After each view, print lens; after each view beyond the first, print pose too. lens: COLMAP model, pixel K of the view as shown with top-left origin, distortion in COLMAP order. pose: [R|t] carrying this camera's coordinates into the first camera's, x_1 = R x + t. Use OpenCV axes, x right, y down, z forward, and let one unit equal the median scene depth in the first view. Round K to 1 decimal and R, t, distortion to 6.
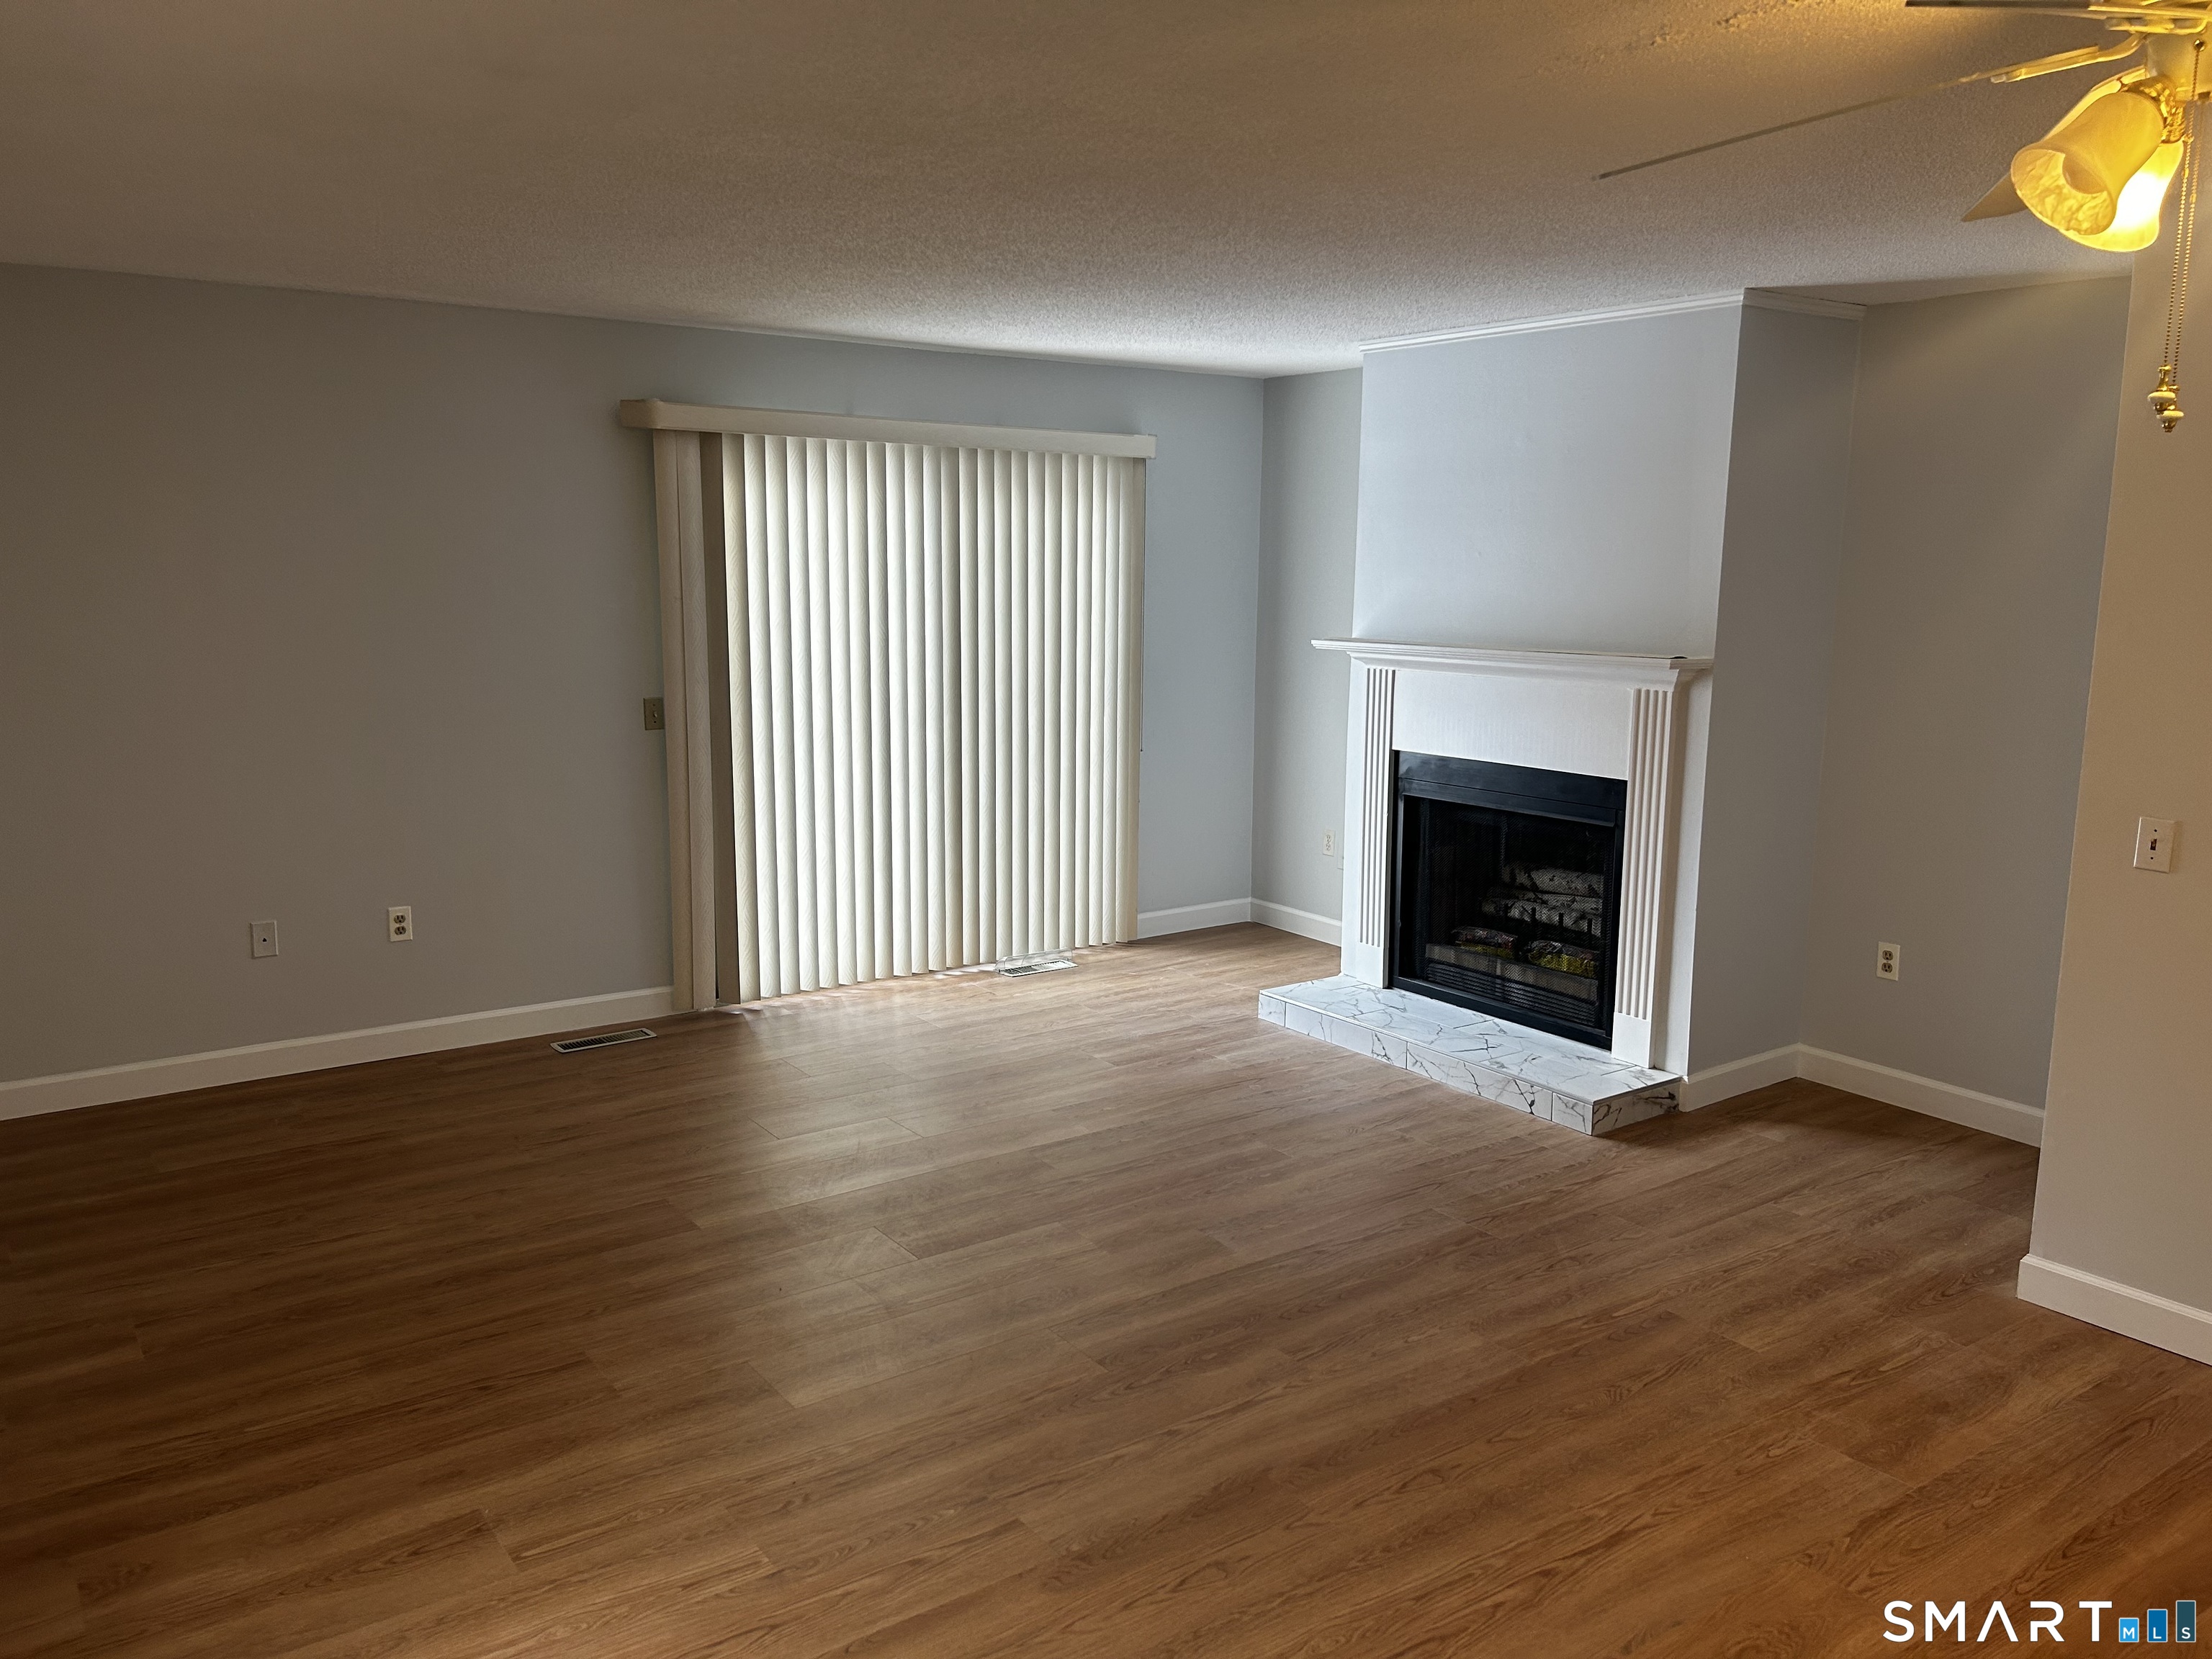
lens RADIAL K [[1658.0, 0, 1117.8], [0, 1658.0, 822.3], [0, 0, 1]] dist [0.059868, -0.064591]
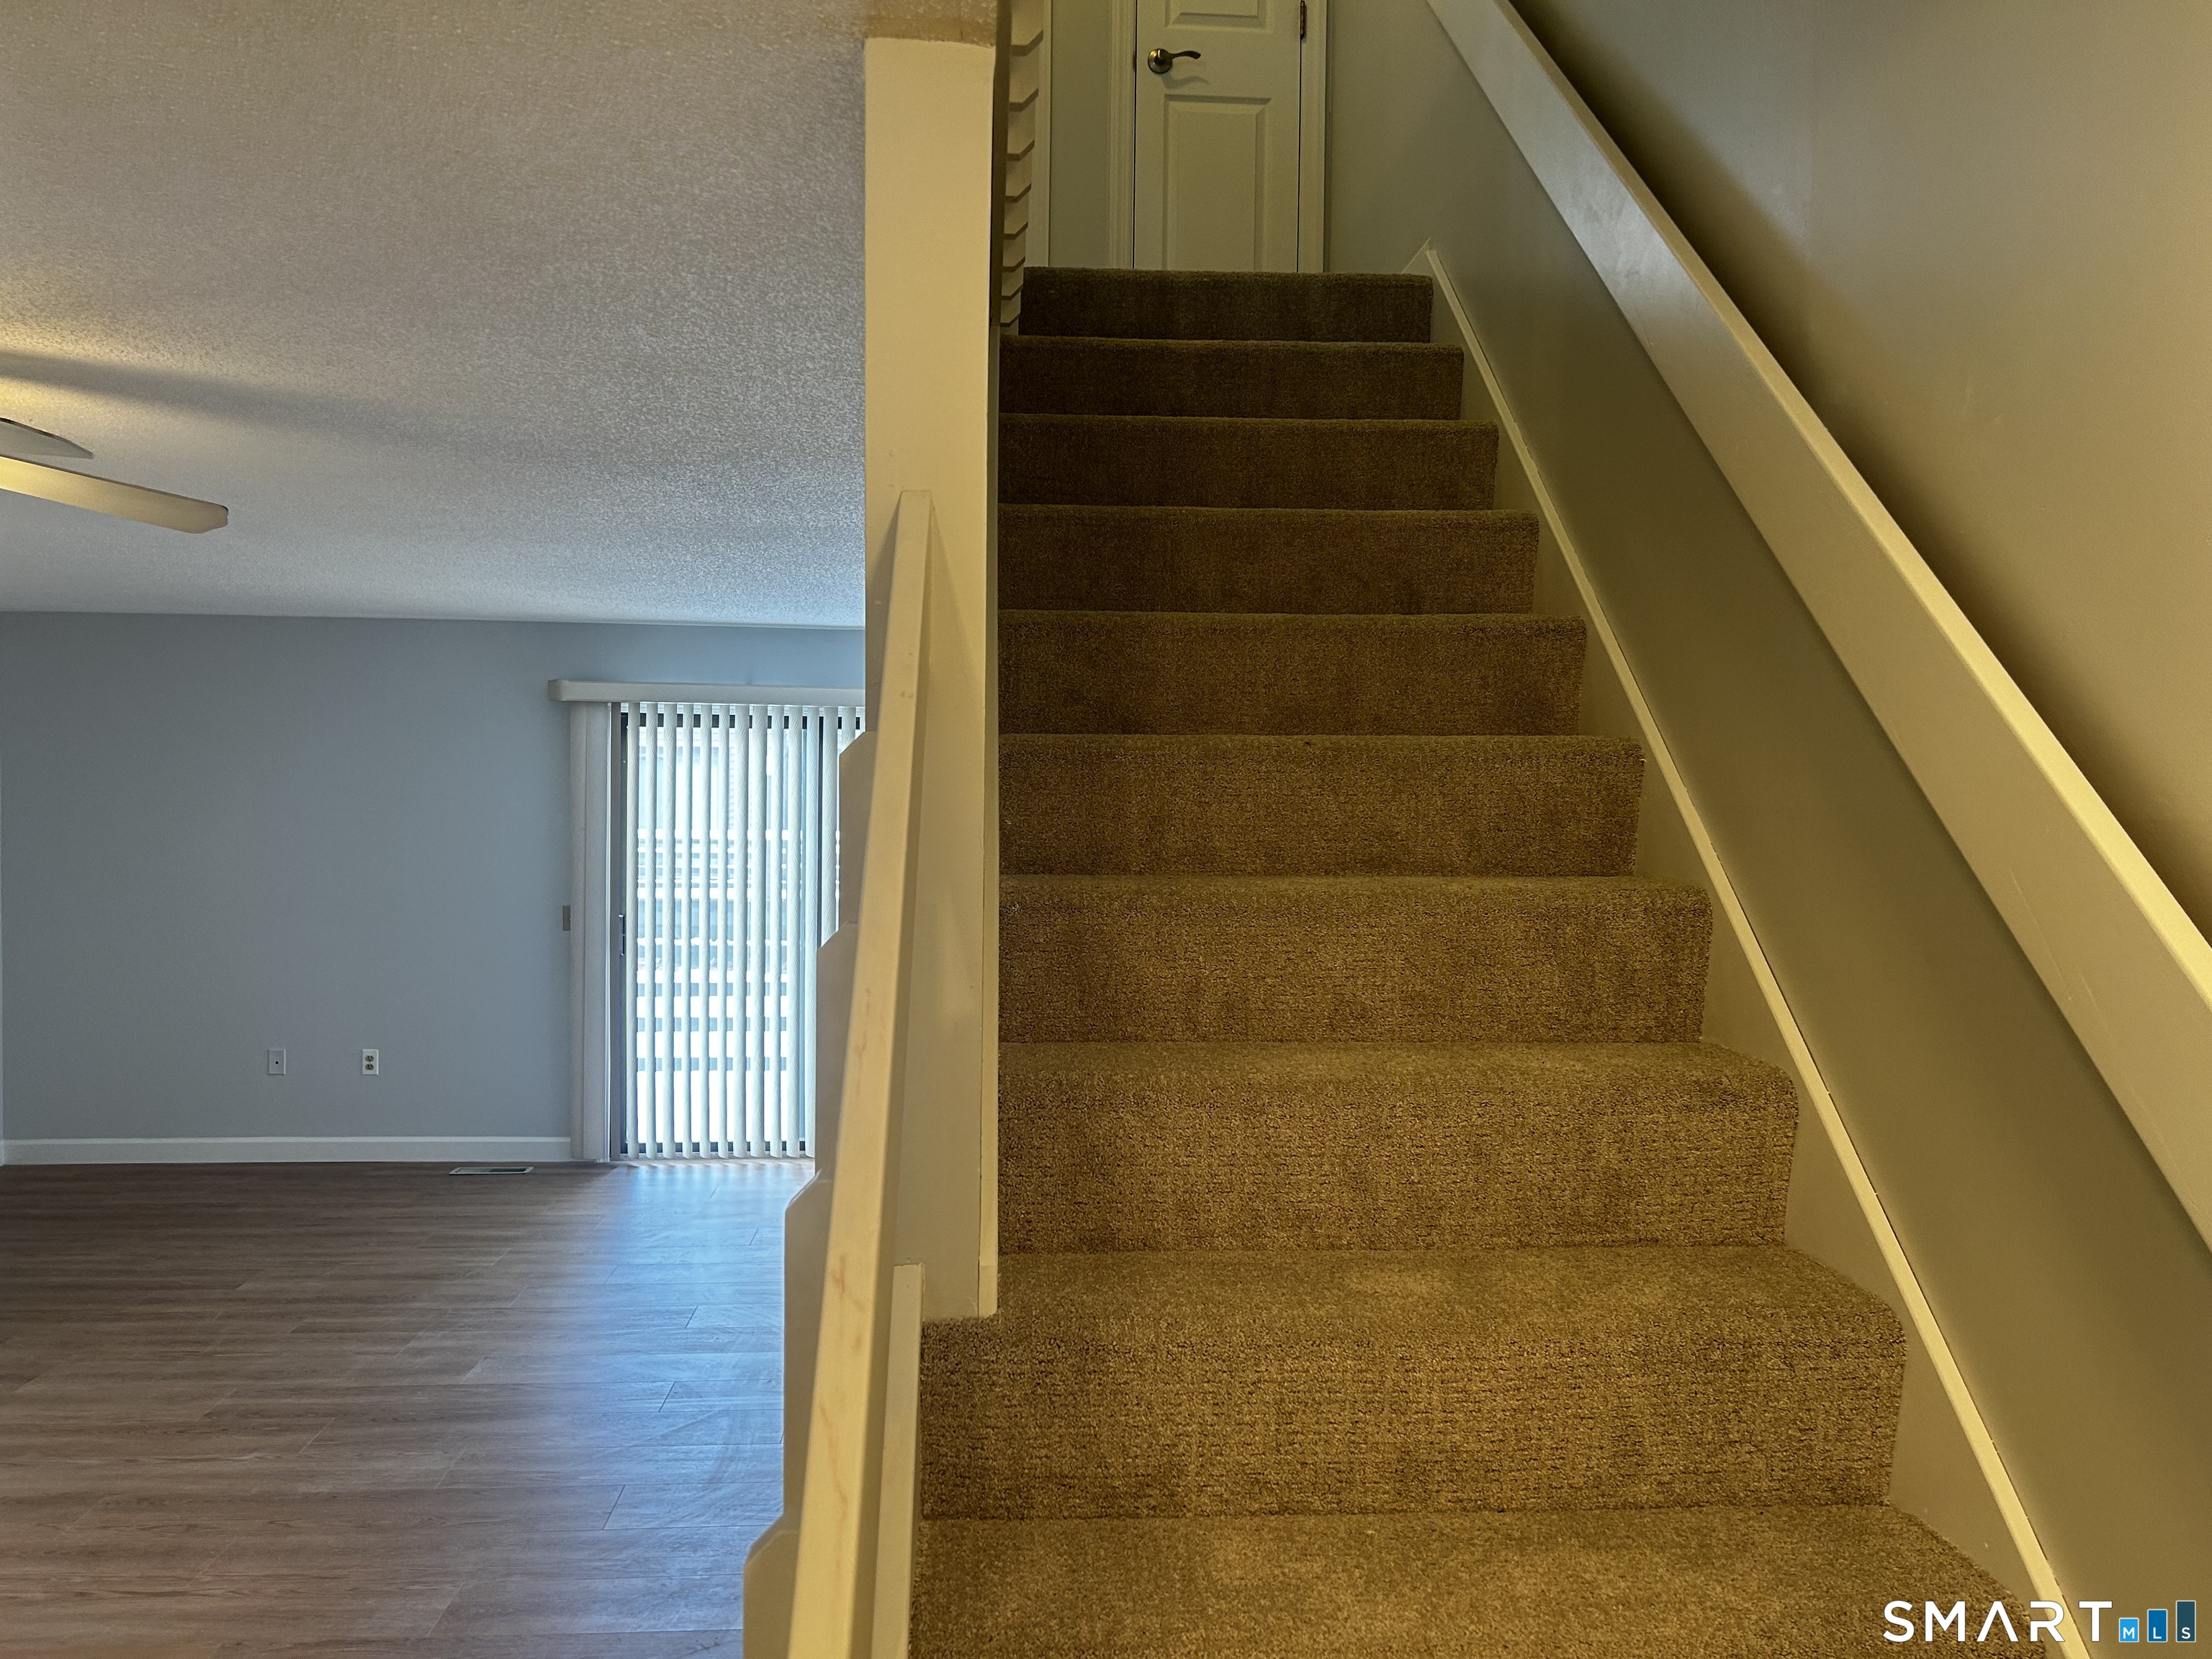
lens RADIAL K [[1658.0, 0, 1100.8], [0, 1658.0, 836.0], [0, 0, 1]] dist [0.059868, -0.064591]
pose [[0.850743, 0.015044, -0.525367, 0.856802], [-0.089362, 0.989176, -0.116381, -0.016994], [0.517930, 0.145958, 0.842879, 0.143918]]
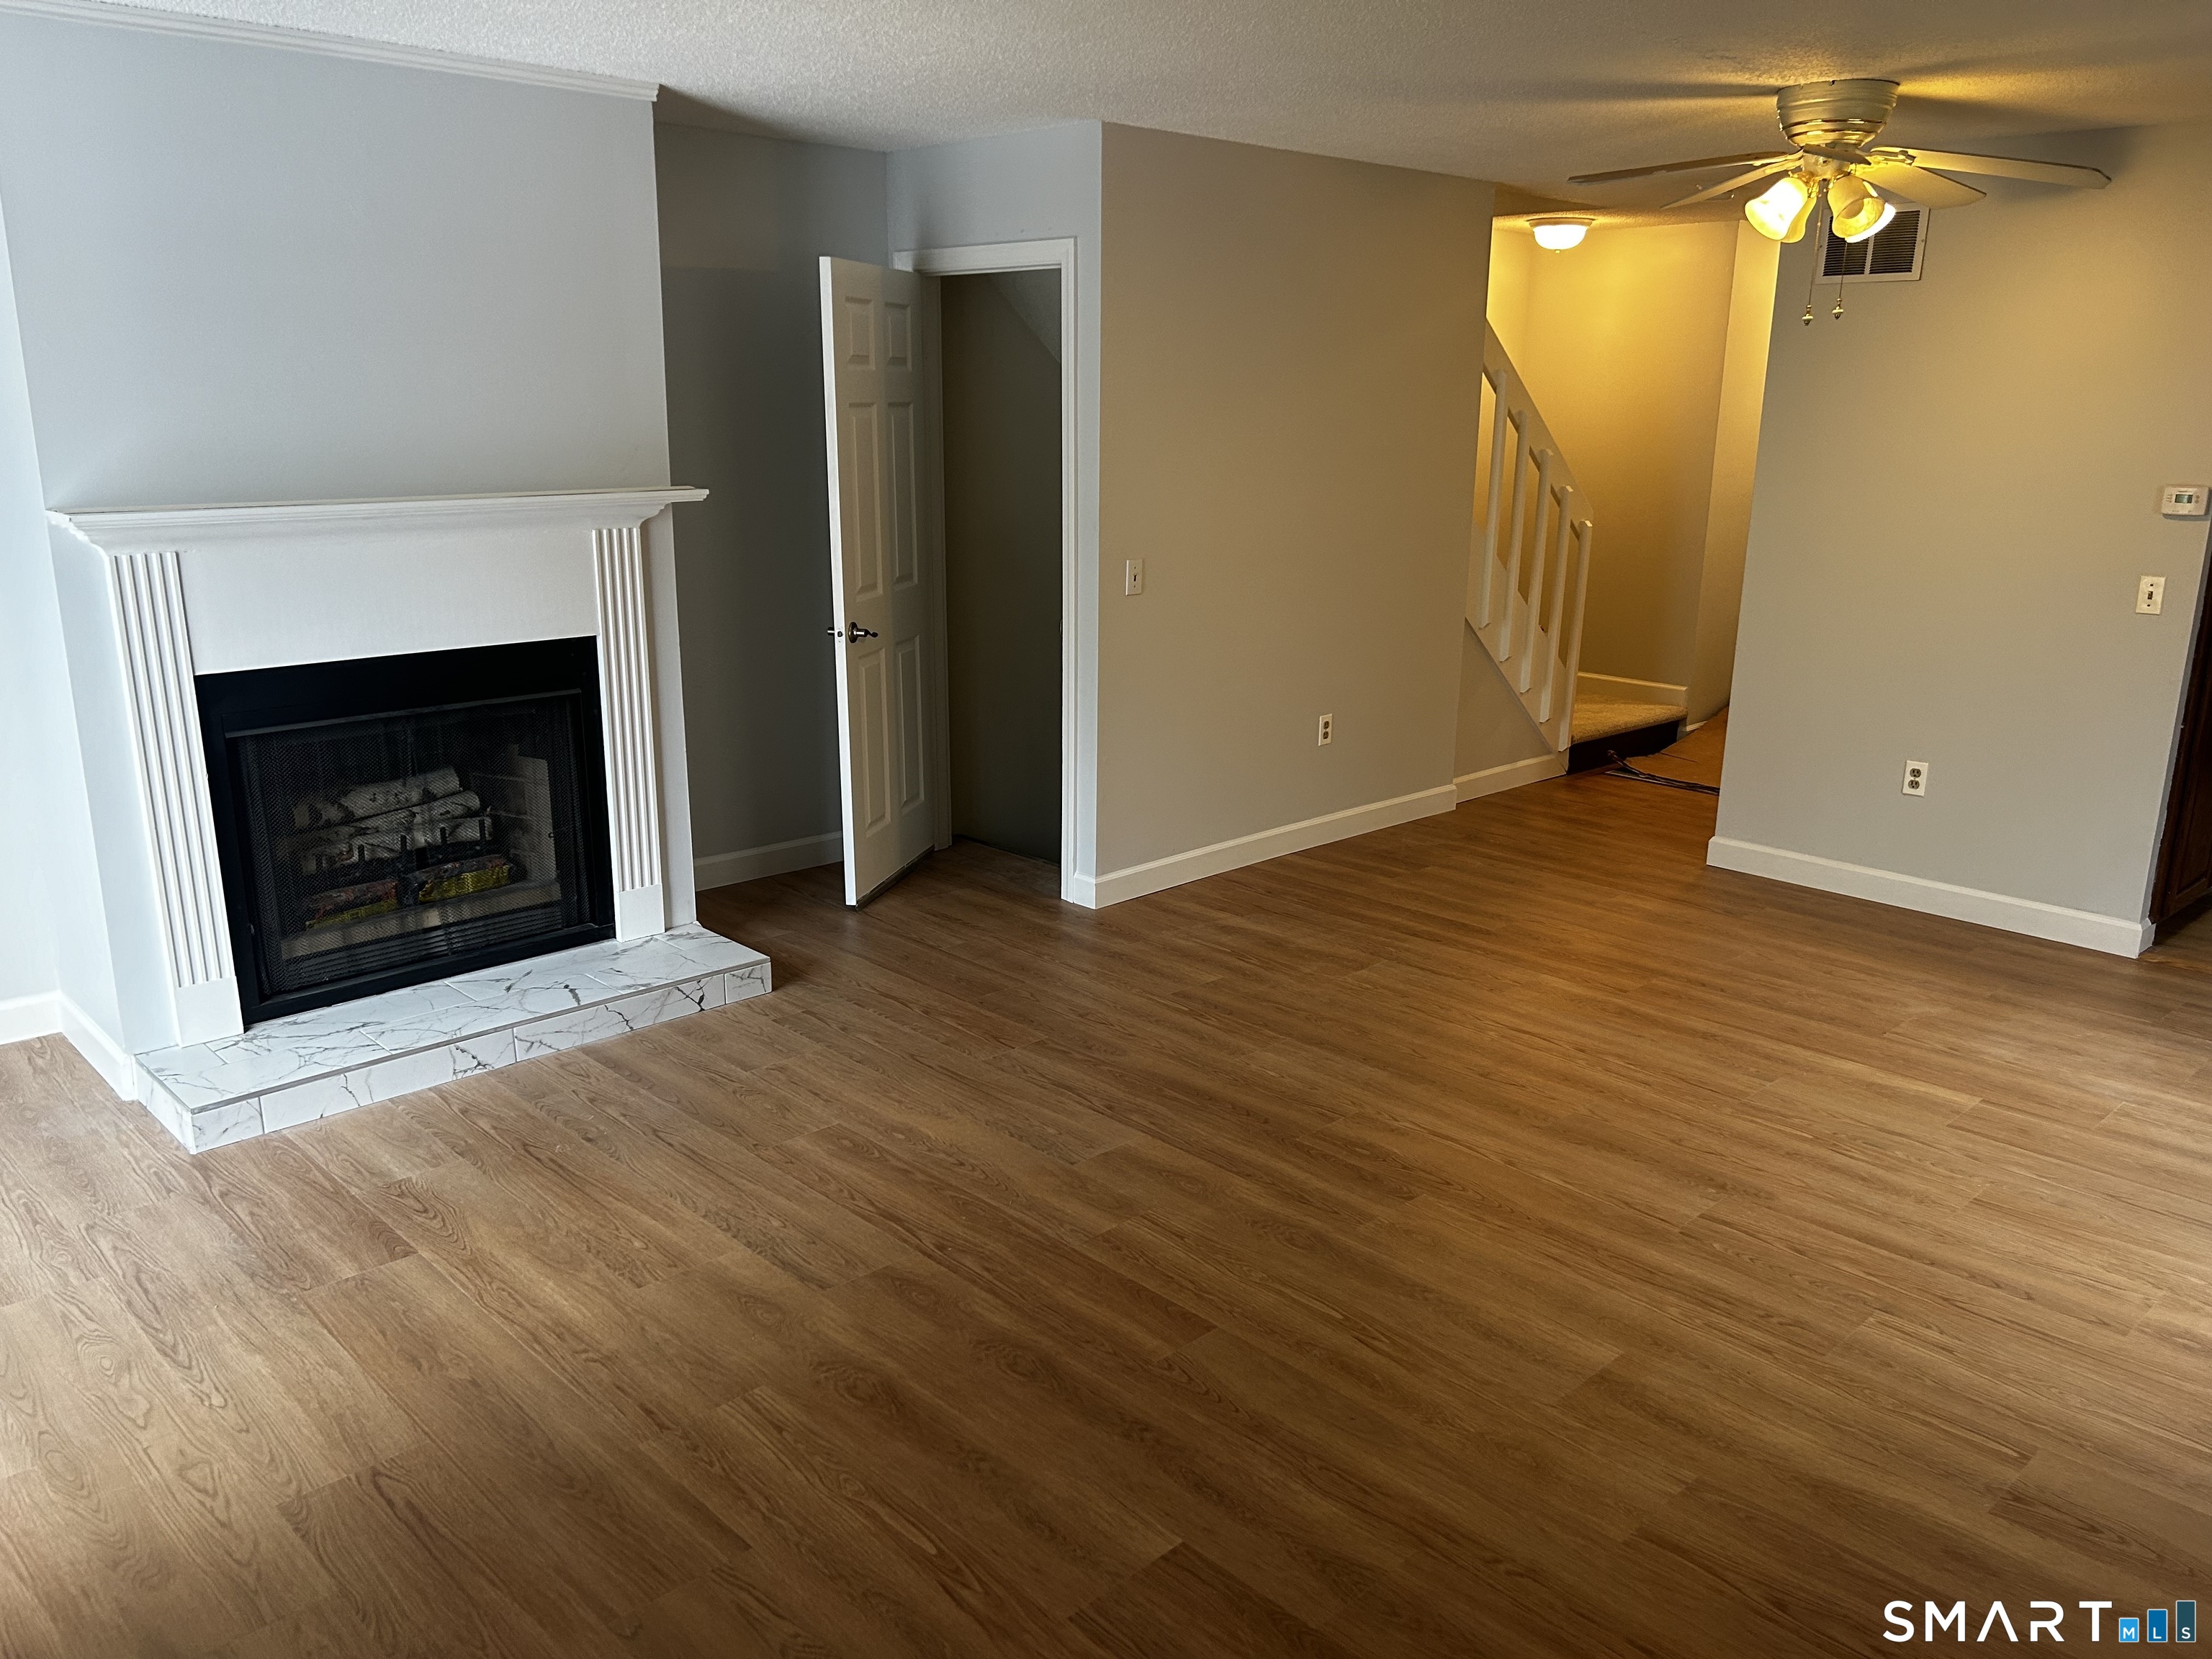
lens RADIAL K [[1658.0, 0, 1095.3], [0, 1658.0, 835.9], [0, 0, 1]] dist [0.059868, -0.064591]
pose [[-0.136989, -0.265612, 0.954298, -0.613998], [0.153255, 0.946097, 0.285329, -0.138566], [-0.978645, 0.185338, -0.088899, 0.855144]]
